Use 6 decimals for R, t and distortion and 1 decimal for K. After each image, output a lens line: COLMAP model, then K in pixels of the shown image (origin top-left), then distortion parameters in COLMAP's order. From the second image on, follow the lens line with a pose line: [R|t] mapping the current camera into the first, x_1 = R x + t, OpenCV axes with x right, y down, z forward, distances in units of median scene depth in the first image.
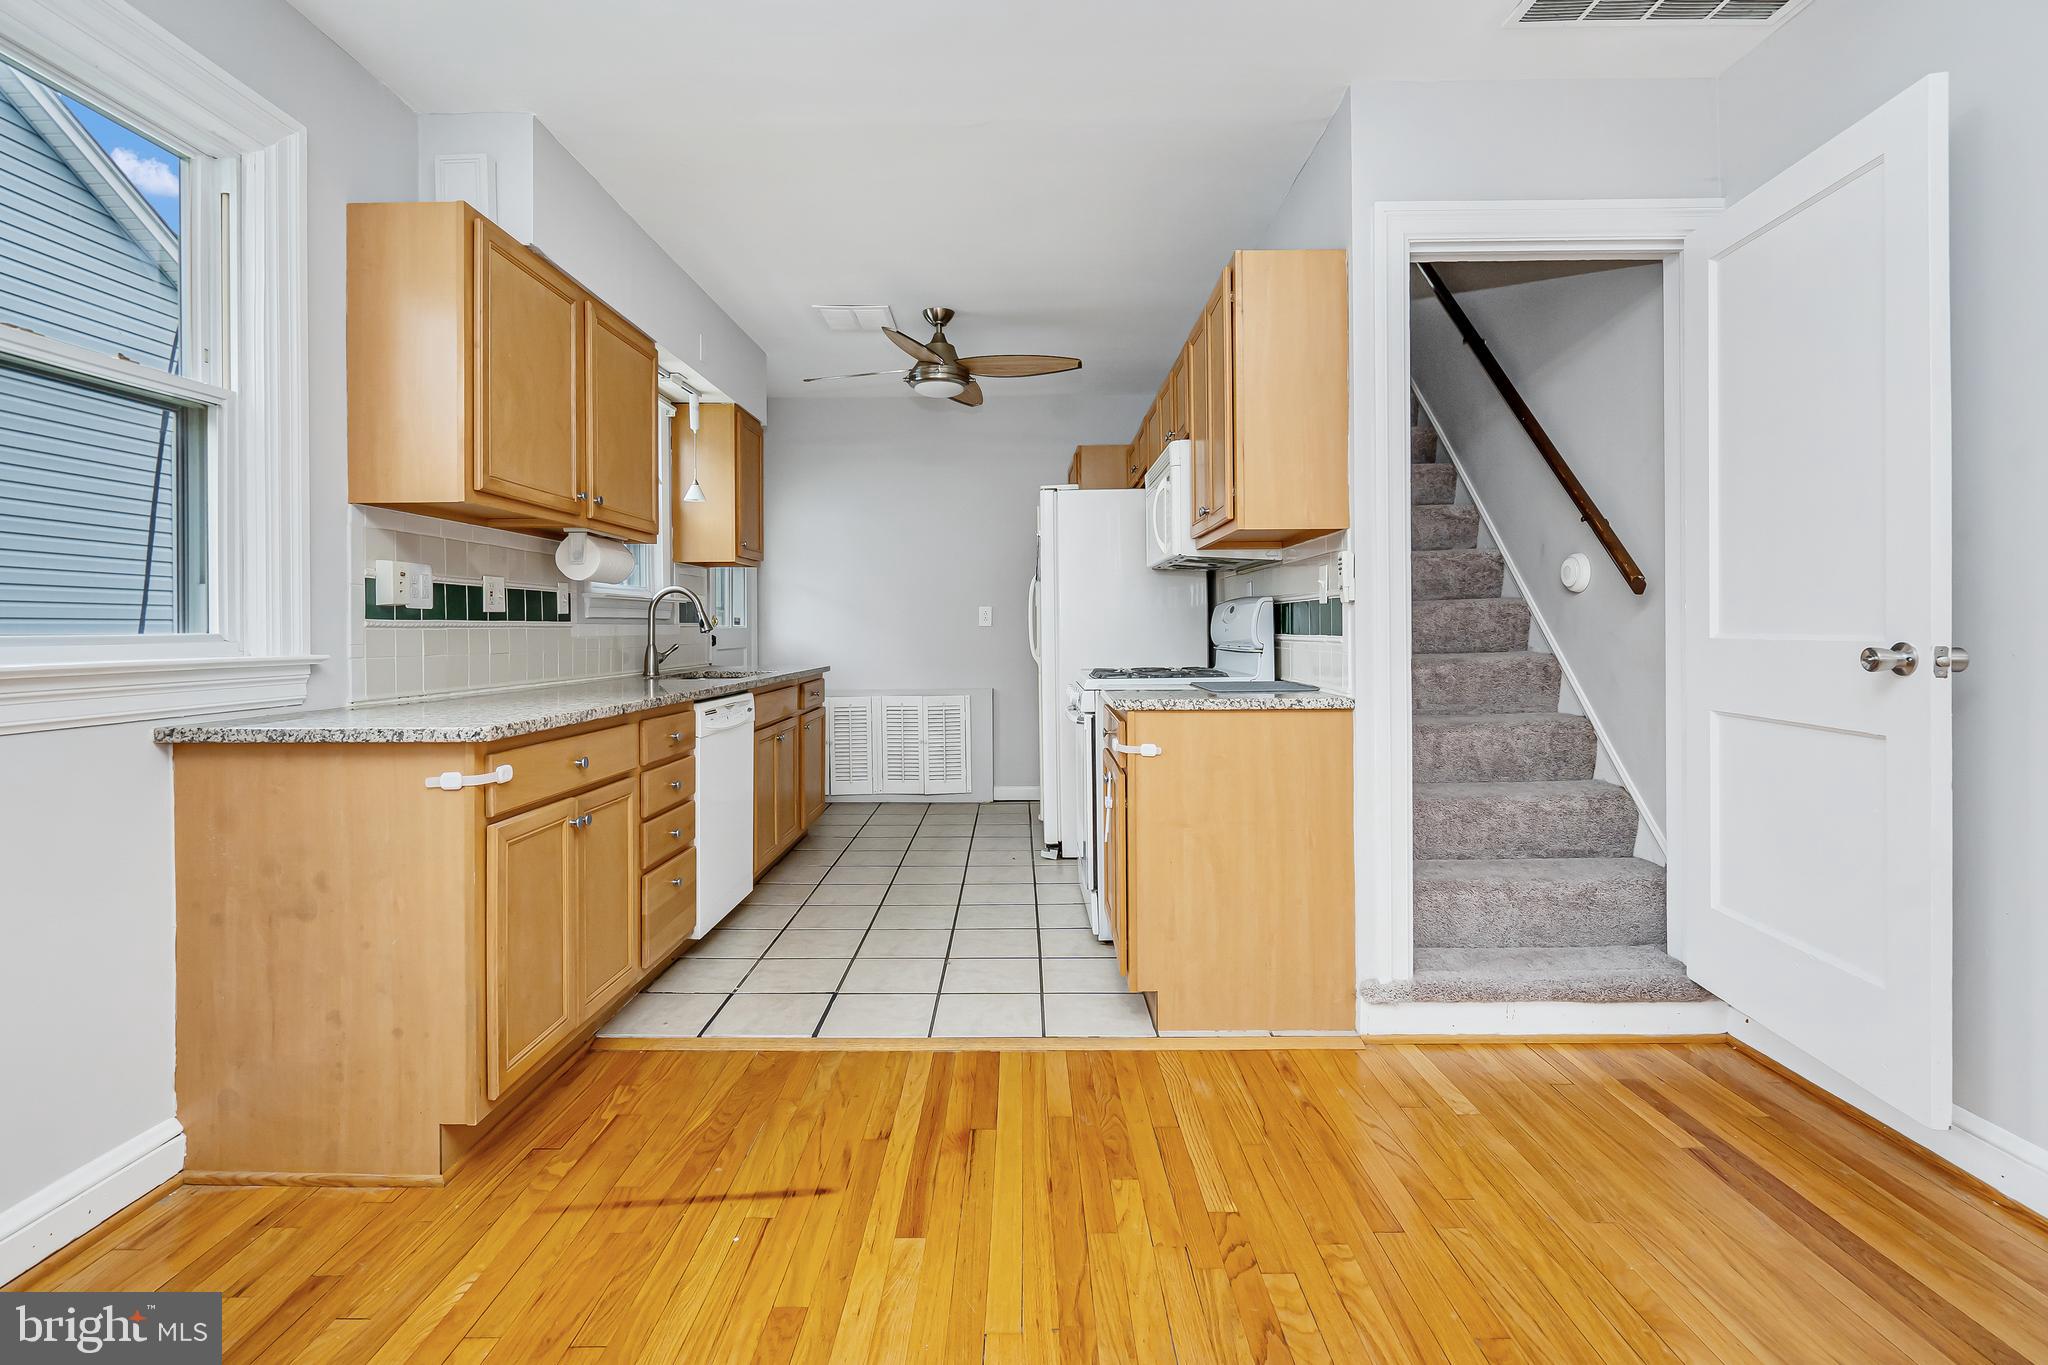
lens RADIAL K [[973.9, 0, 1014.8], [0, 973.9, 630.6], [0, 0, 1]] dist [-0.002068, -0.000043]
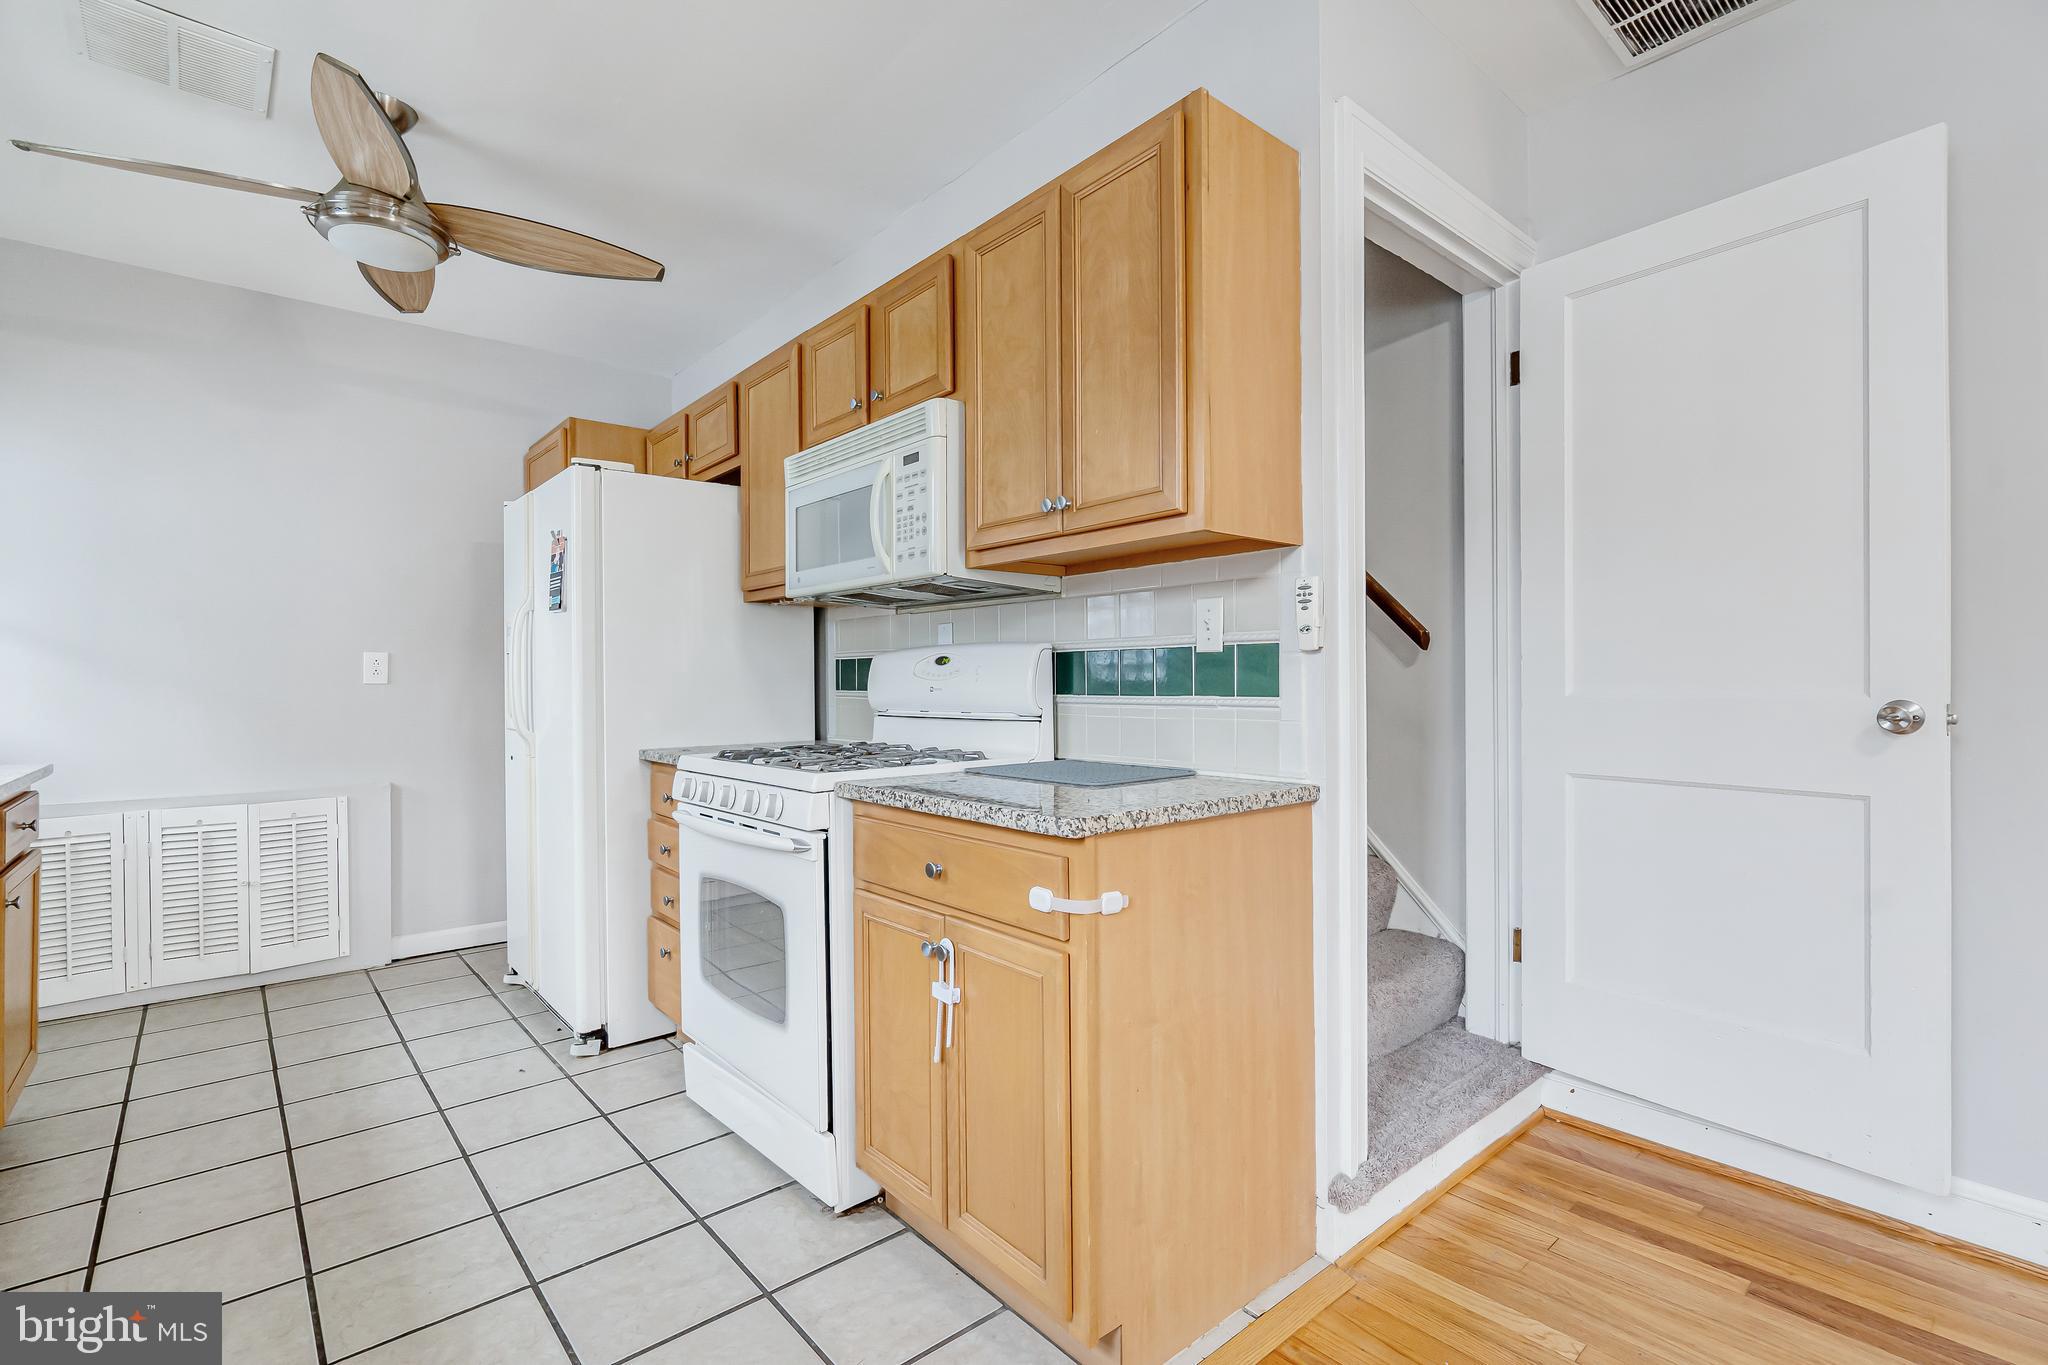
lens RADIAL K [[927.7, 0, 1024.0], [0, 927.7, 682.5], [0, 0, 1]] dist [-0.002027, 0.000081]
pose [[0.749262, 0.002153, 0.662270, -0.202071], [0.002616, 0.999977, -0.006210, -0.001015], [-0.662268, 0.006385, 0.749240, 0.499139]]
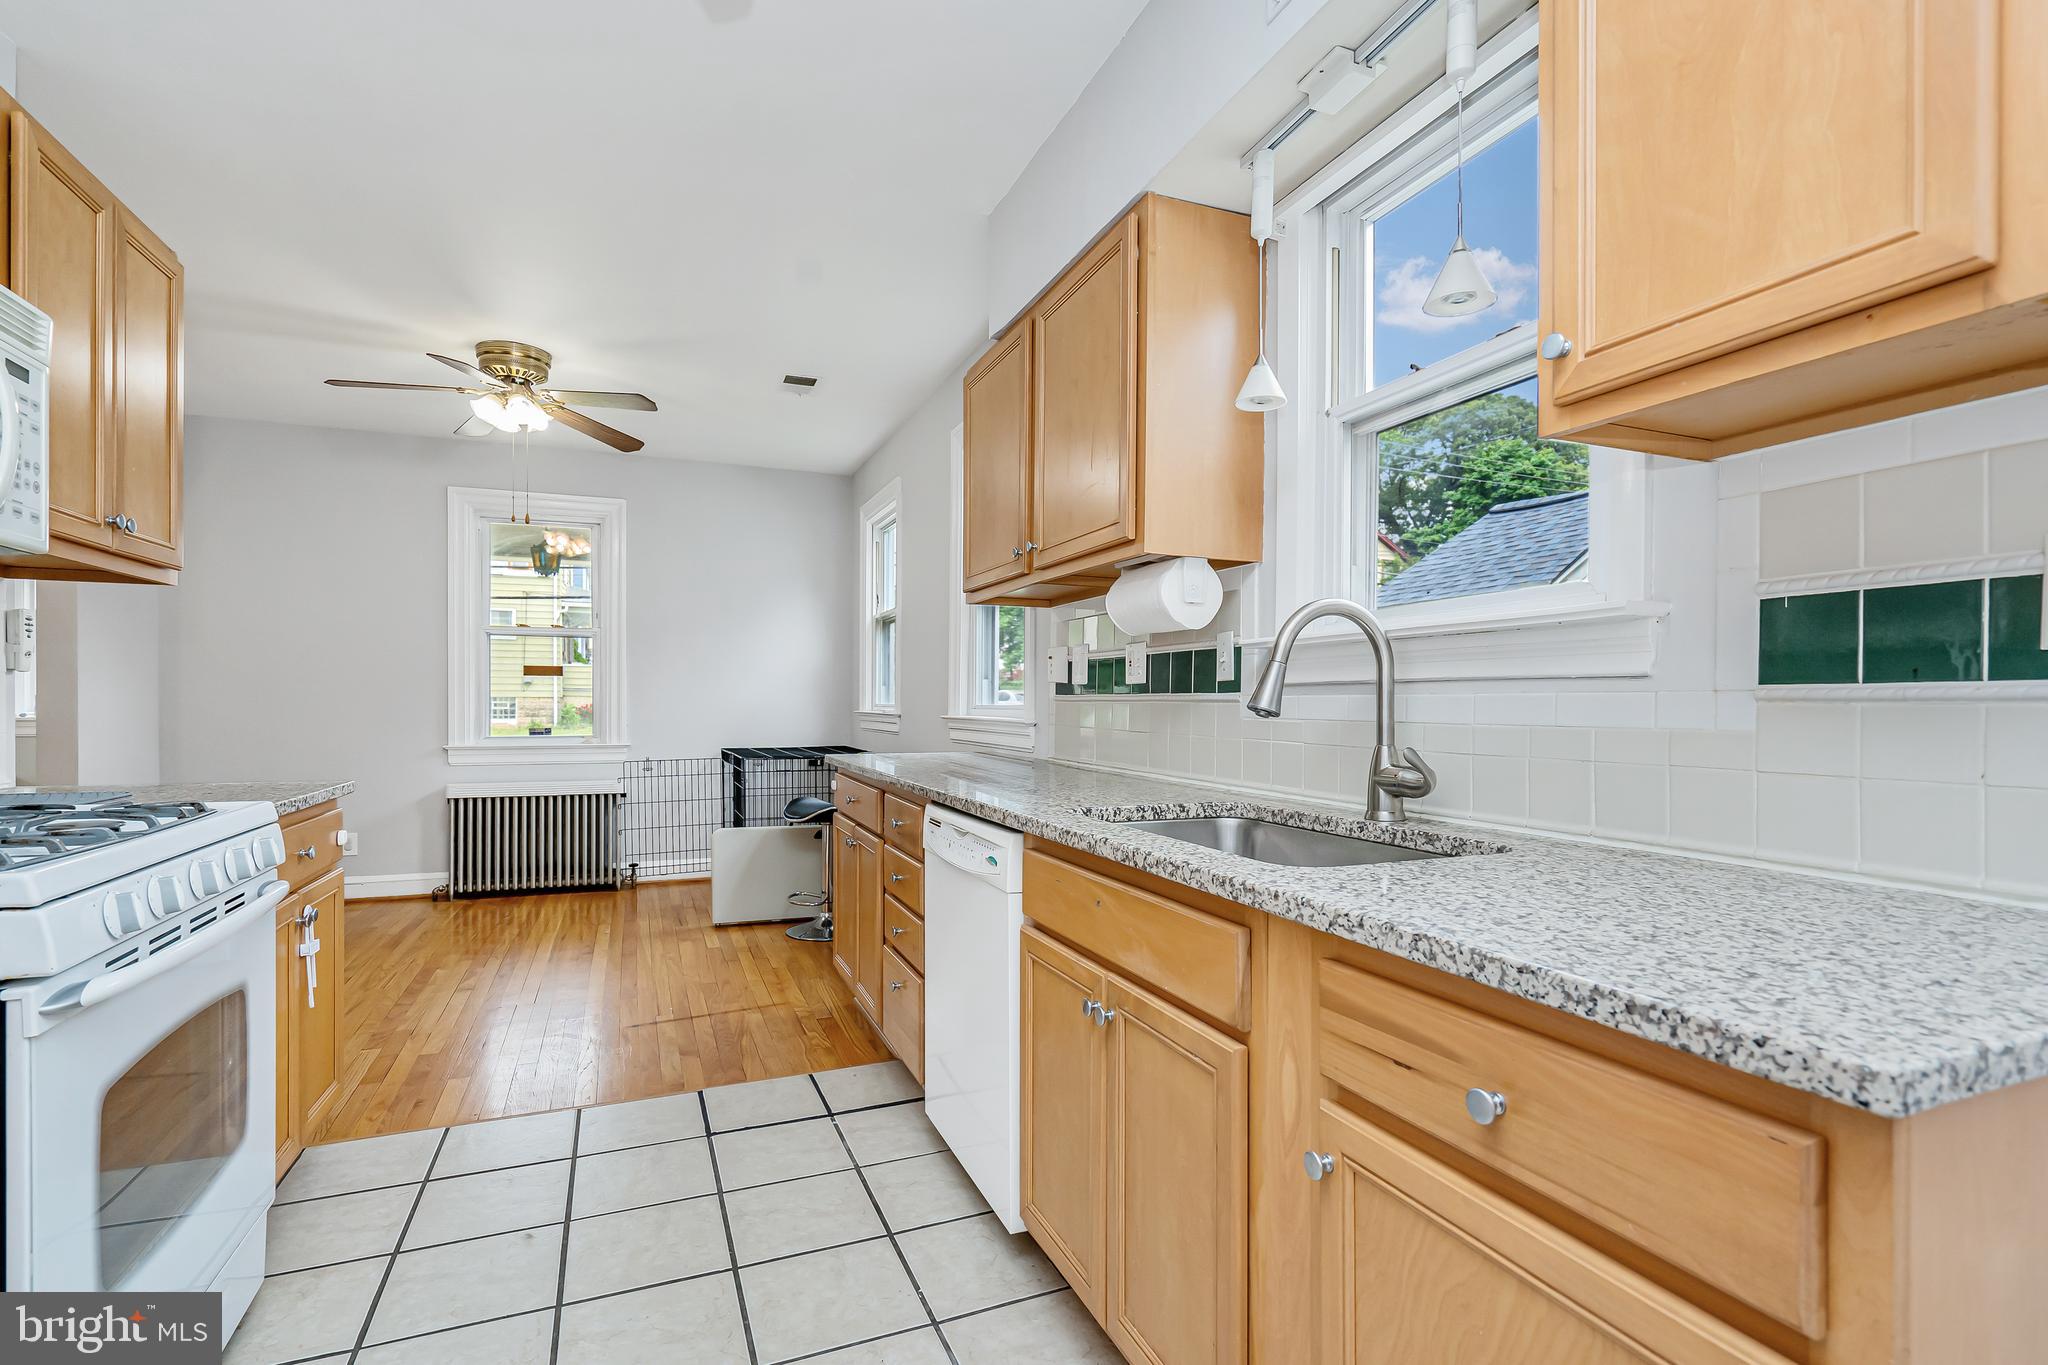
lens RADIAL K [[945.1, 0, 1005.0], [0, 945.1, 702.1], [0, 0, 1]] dist [-0.000742, 0.000232]
pose [[-0.923361, 0.000254, -0.383934, -0.093202], [-0.001494, 0.999990, 0.004256, -0.005714], [0.383931, 0.004504, -0.923351, 1.622466]]
